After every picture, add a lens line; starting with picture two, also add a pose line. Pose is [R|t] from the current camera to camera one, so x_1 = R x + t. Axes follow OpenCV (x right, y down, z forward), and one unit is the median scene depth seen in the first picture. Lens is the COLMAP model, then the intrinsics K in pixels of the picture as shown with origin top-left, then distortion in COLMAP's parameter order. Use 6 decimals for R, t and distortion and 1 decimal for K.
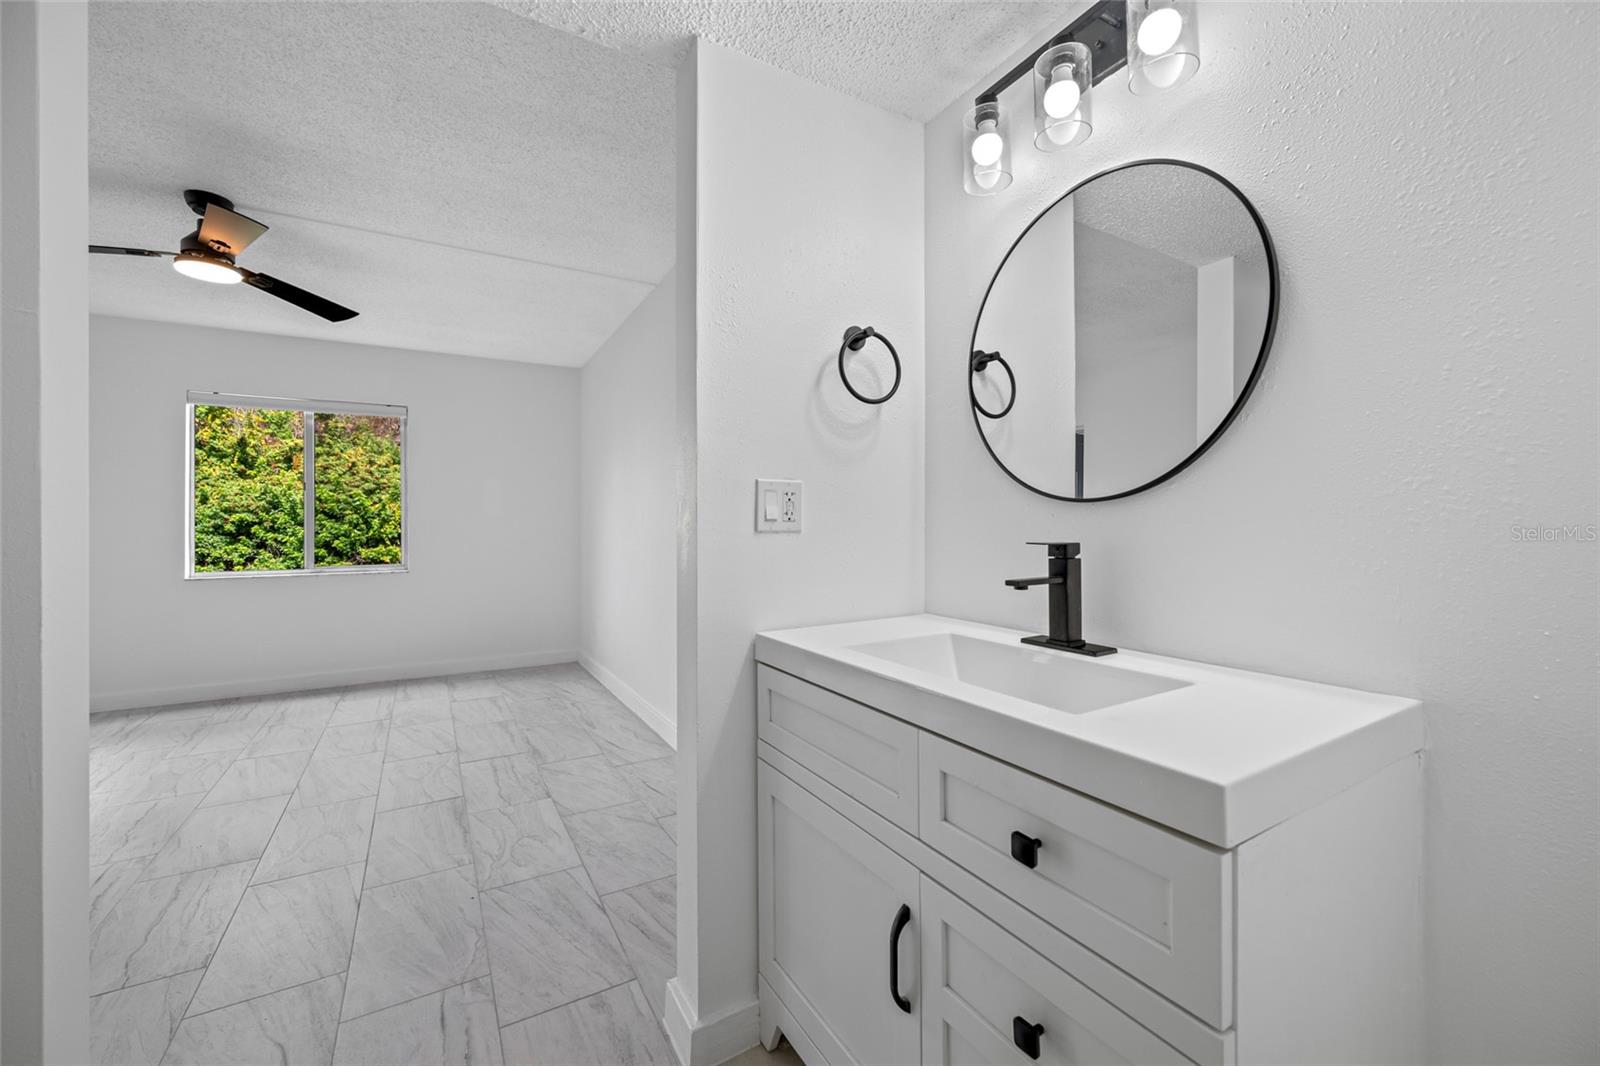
lens RADIAL K [[645.5, 0, 801.1], [0, 645.5, 530.6], [0, 0, 1]] dist [-0.000821, -0.000733]
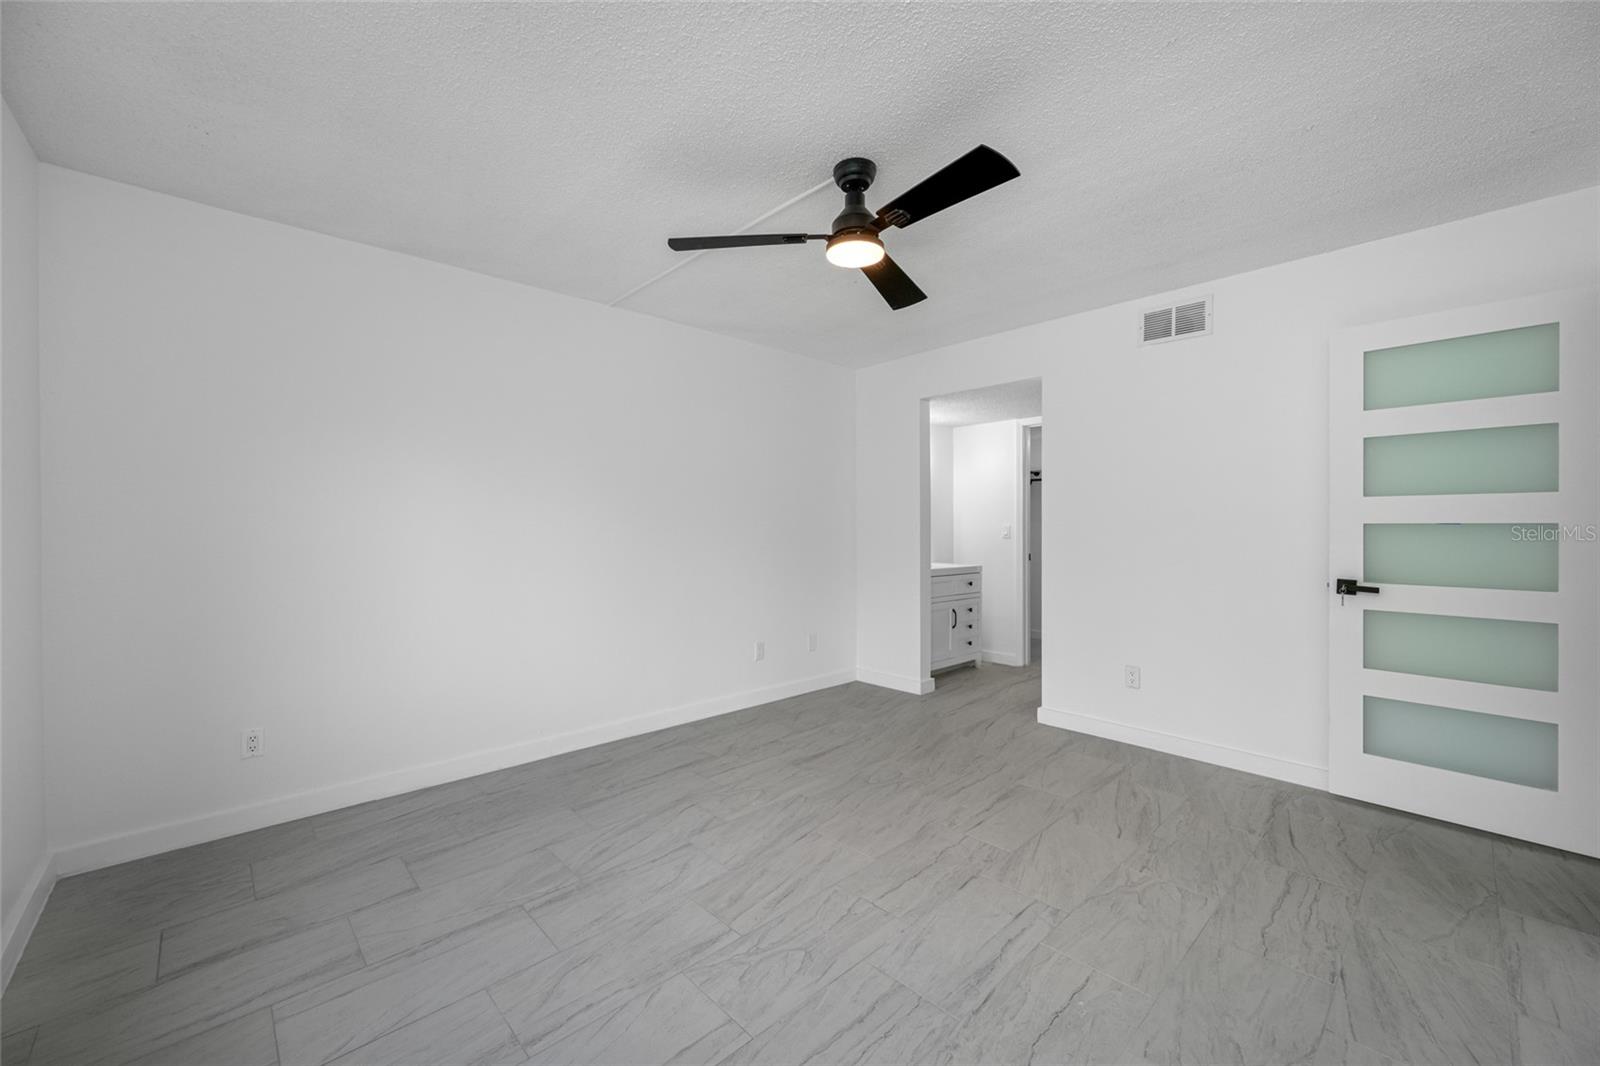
lens RADIAL K [[645.5, 0, 794.7], [0, 645.5, 535.5], [0, 0, 1]] dist [-0.000821, -0.000733]
pose [[-0.226270, -0.011456, 0.973997, -1.525800], [0.005811, 0.999897, 0.013110, -0.040552], [-0.974047, 0.008627, -0.226180, 1.111485]]
